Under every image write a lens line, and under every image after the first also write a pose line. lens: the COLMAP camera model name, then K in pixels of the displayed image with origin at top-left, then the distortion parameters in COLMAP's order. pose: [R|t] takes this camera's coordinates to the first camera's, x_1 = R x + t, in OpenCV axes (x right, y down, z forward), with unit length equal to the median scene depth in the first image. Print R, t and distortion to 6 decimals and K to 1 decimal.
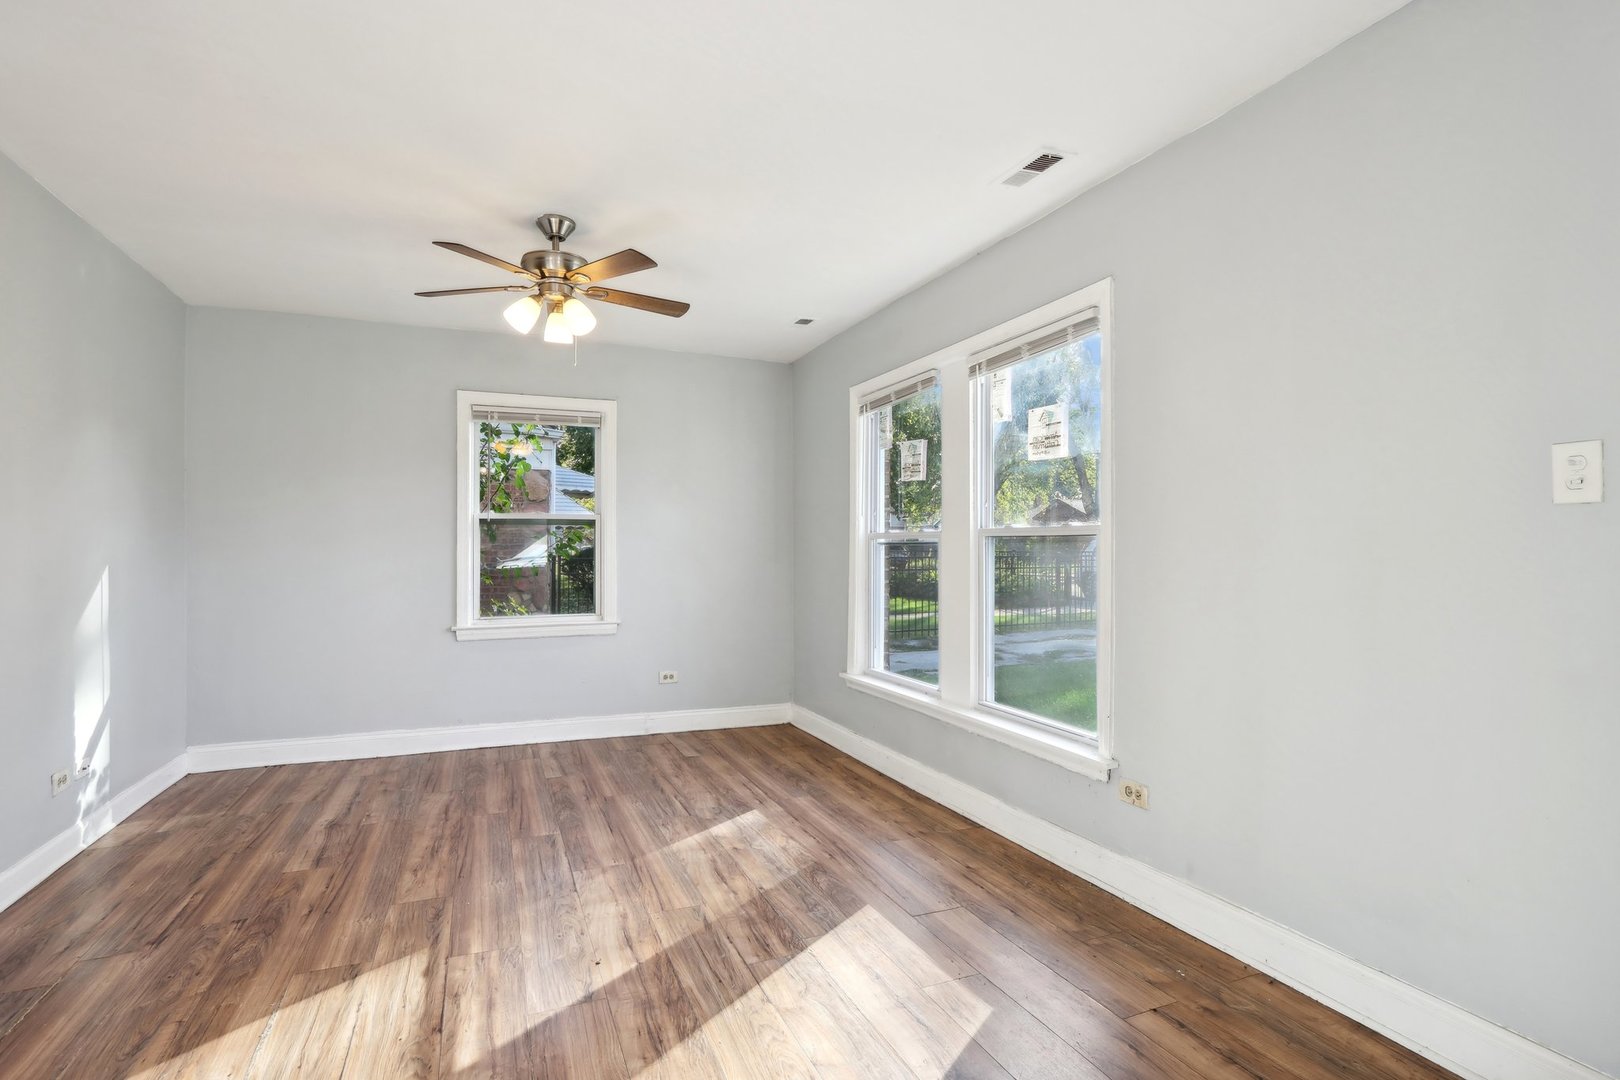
lens RADIAL K [[764.6, 0, 814.4], [0, 764.6, 547.3], [0, 0, 1]] dist [-0.012562, 0.000394]
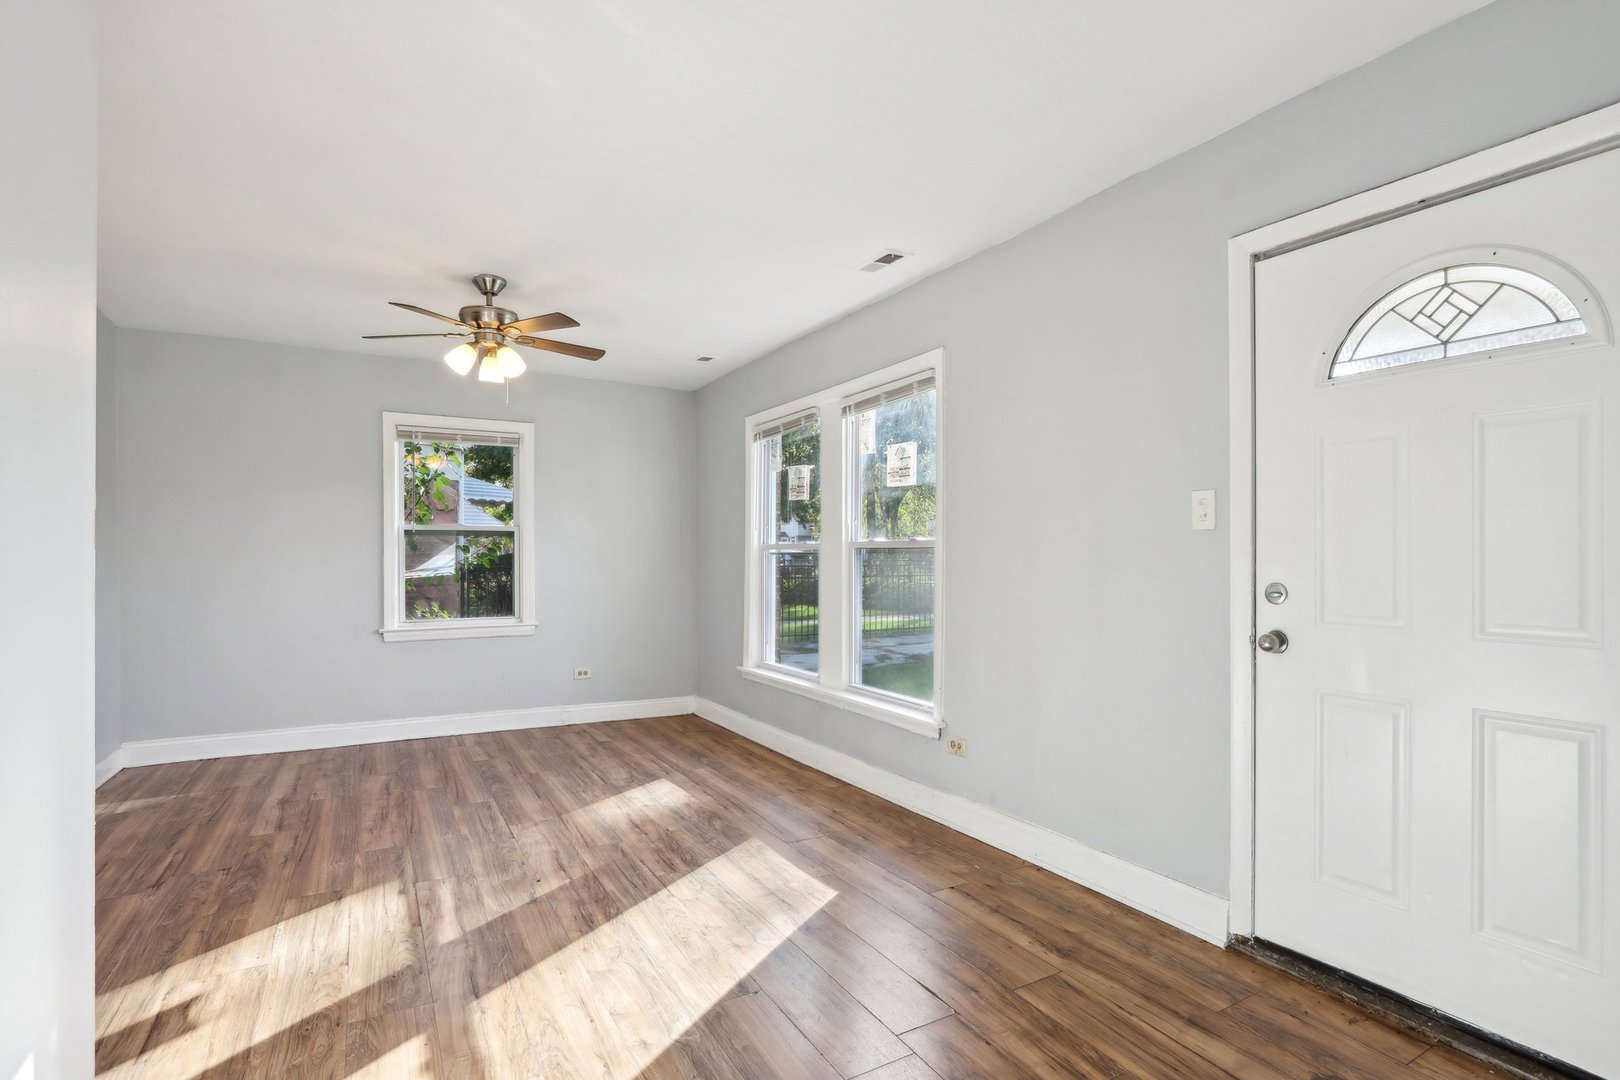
lens RADIAL K [[771.4, 0, 813.9], [0, 771.4, 567.6], [0, 0, 1]] dist [-0.004249, 0.000033]
pose [[0.993040, -0.000575, 0.117775, 0.016829], [-0.001256, 0.999880, 0.015471, -0.002326], [-0.117770, -0.015511, 0.992920, -0.232062]]
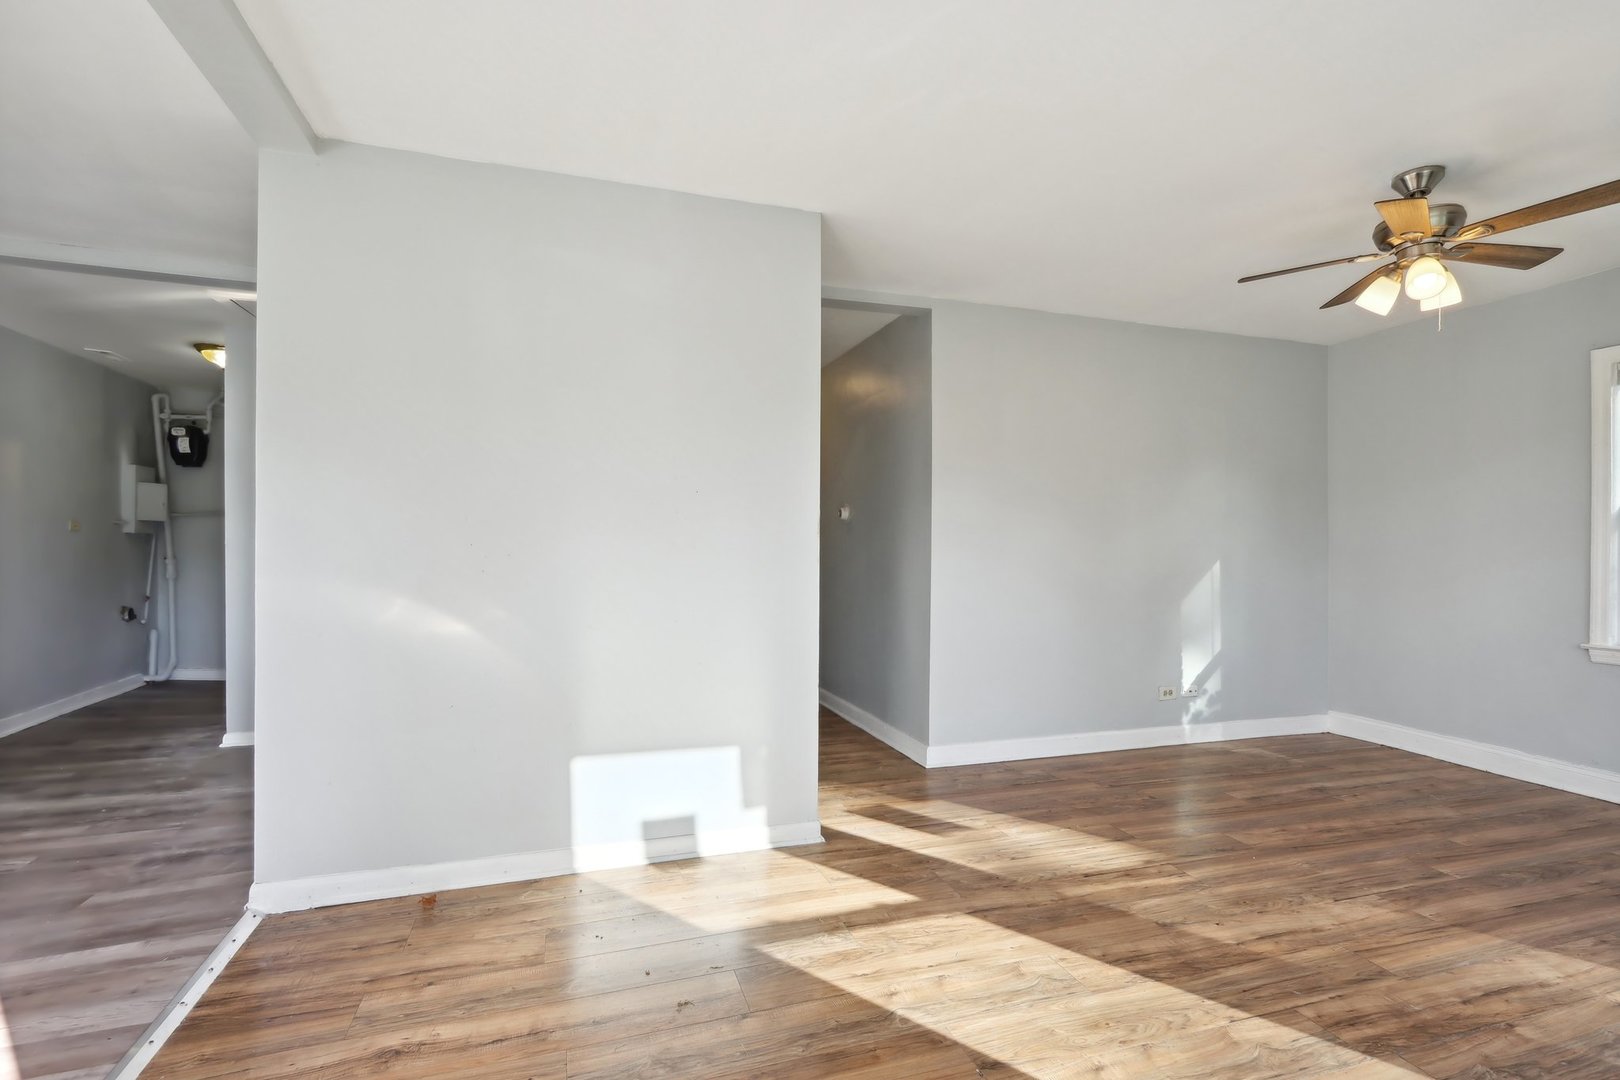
lens RADIAL K [[756.0, 0, 811.4], [0, 756.0, 556.9], [0, 0, 1]] dist [0.001271, 0.000274]
pose [[-0.098925, 0.007519, -0.995066, 0.577019], [-0.001896, 0.999968, 0.007744, 0.010602], [0.995093, 0.002653, -0.098908, 0.361725]]
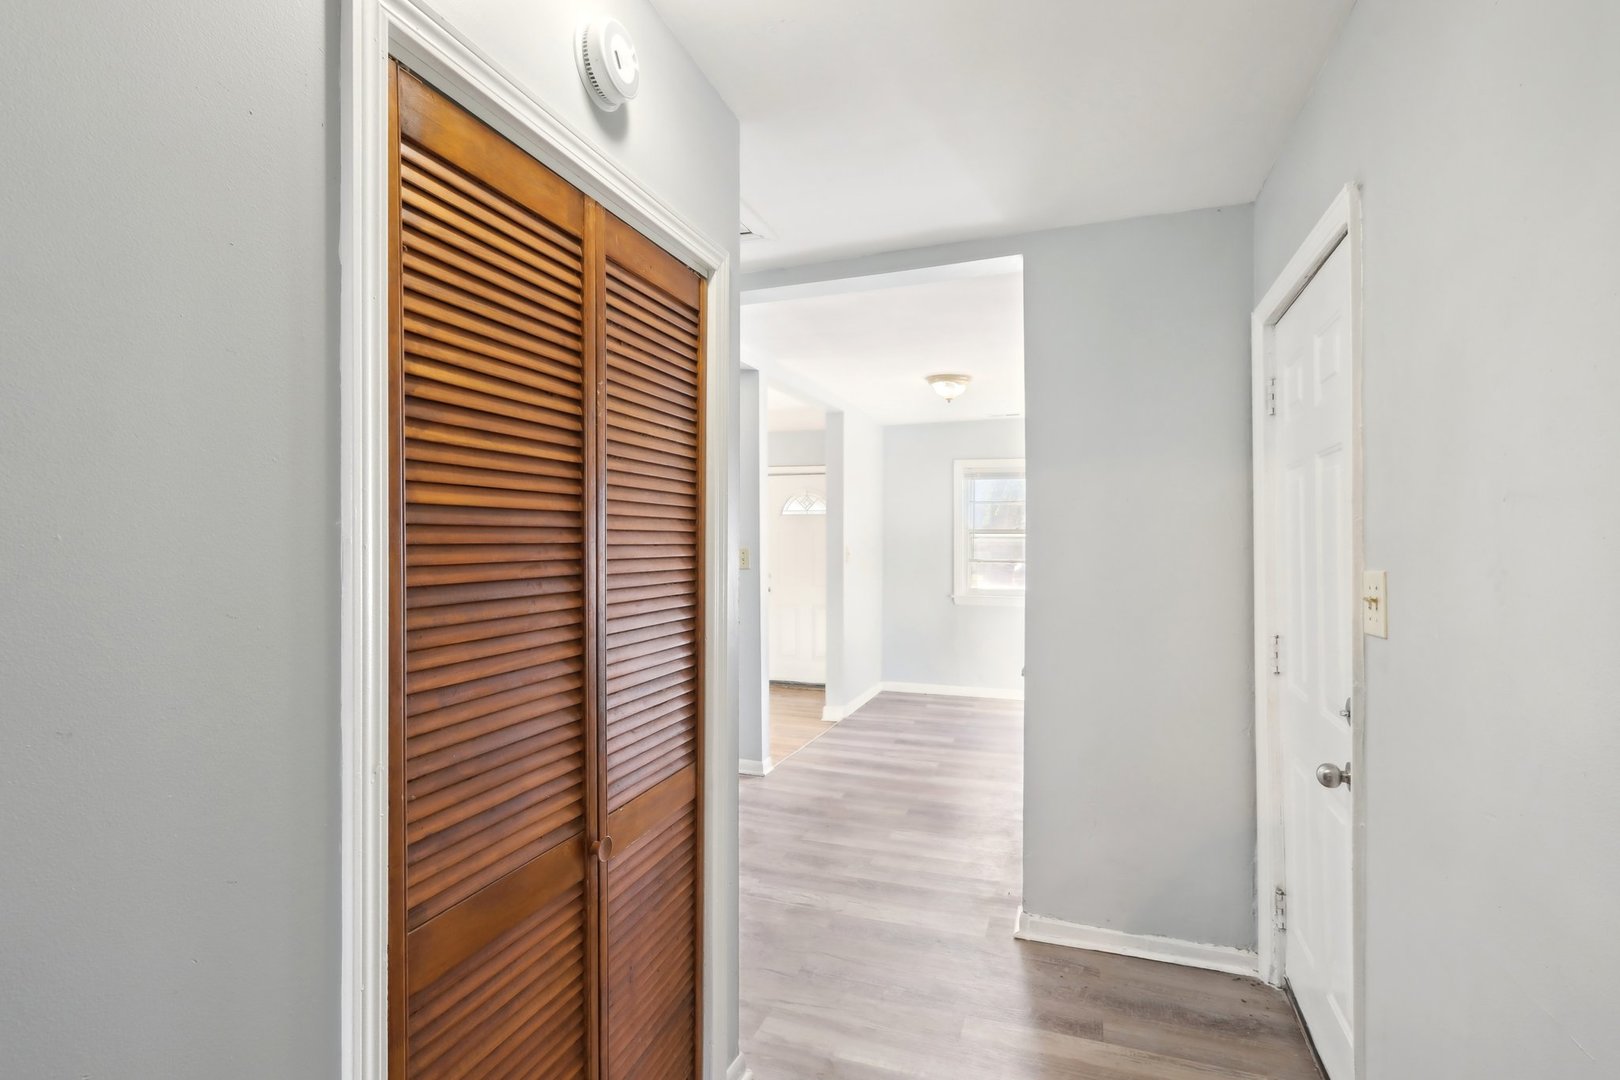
lens RADIAL K [[764.6, 0, 814.4], [0, 764.6, 547.3], [0, 0, 1]] dist [-0.012562, 0.000394]
pose [[0.689688, 0.004756, 0.724091, -1.154223], [-0.012068, 0.999915, 0.004927, -0.077855], [-0.724006, -0.012136, 0.689687, -1.363747]]
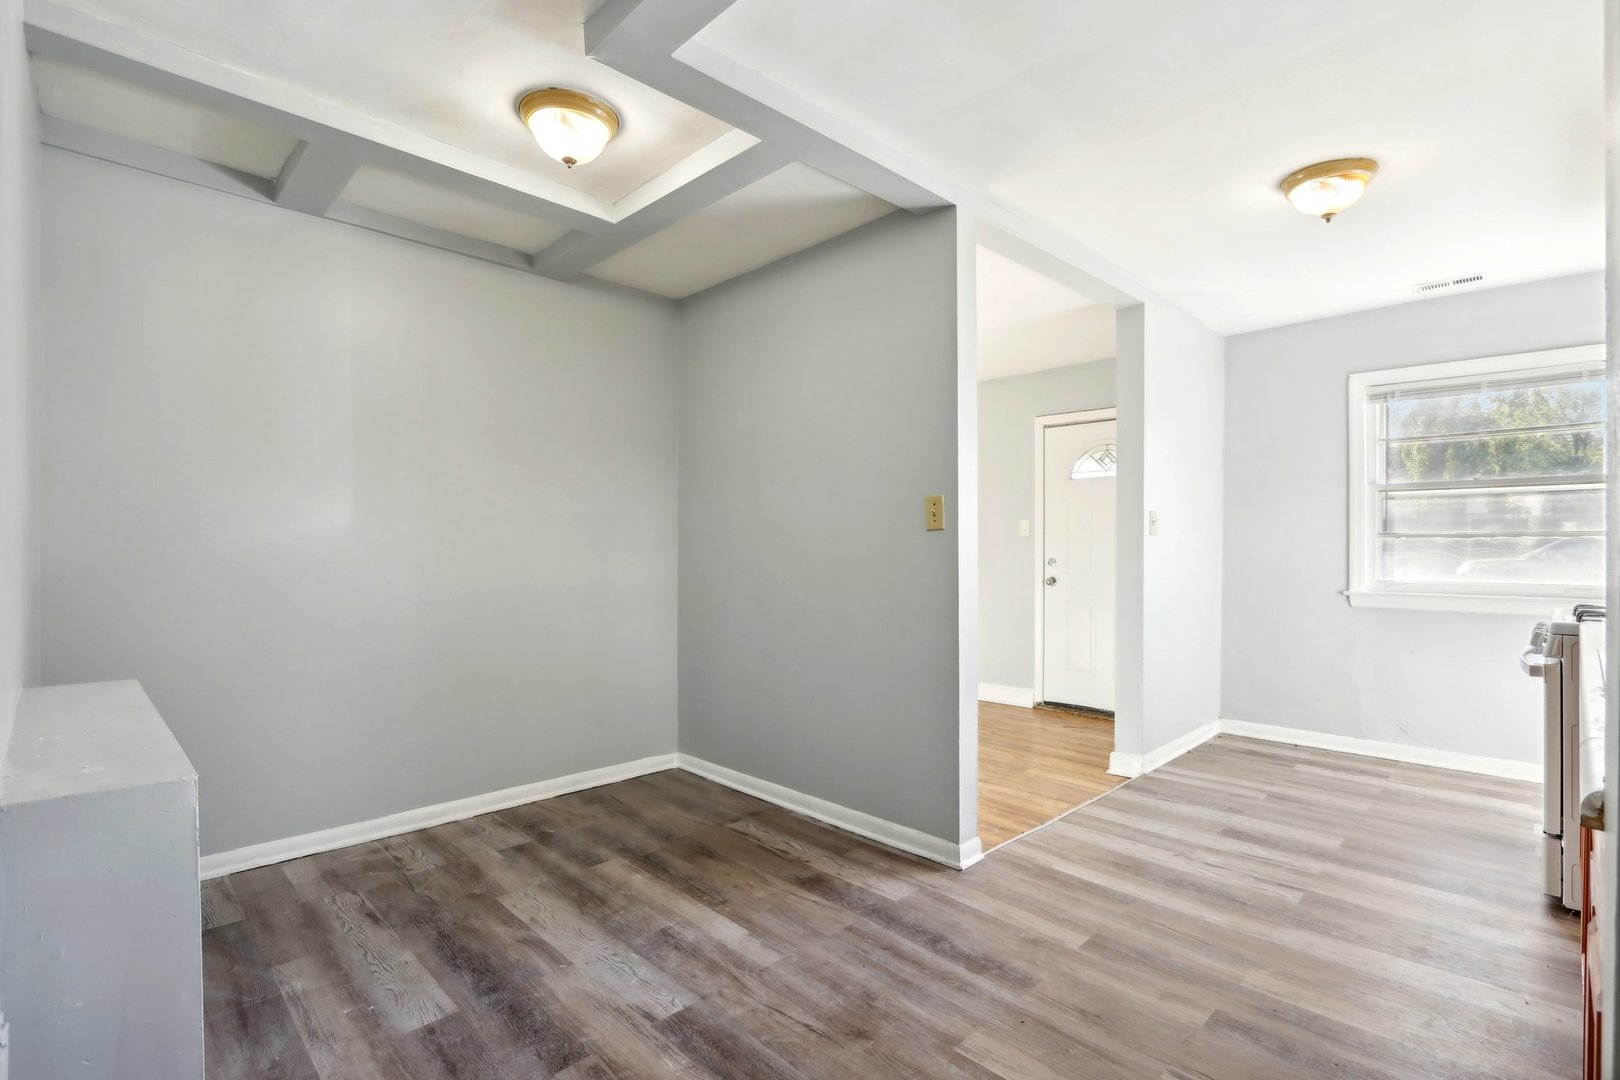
lens RADIAL K [[764.6, 0, 814.4], [0, 764.6, 547.3], [0, 0, 1]] dist [-0.012562, 0.000394]
pose [[0.934713, 0.007328, 0.355328, -0.630821], [-0.010520, 0.999920, 0.007051, -0.009376], [-0.355248, -0.010329, 0.934715, -1.049667]]
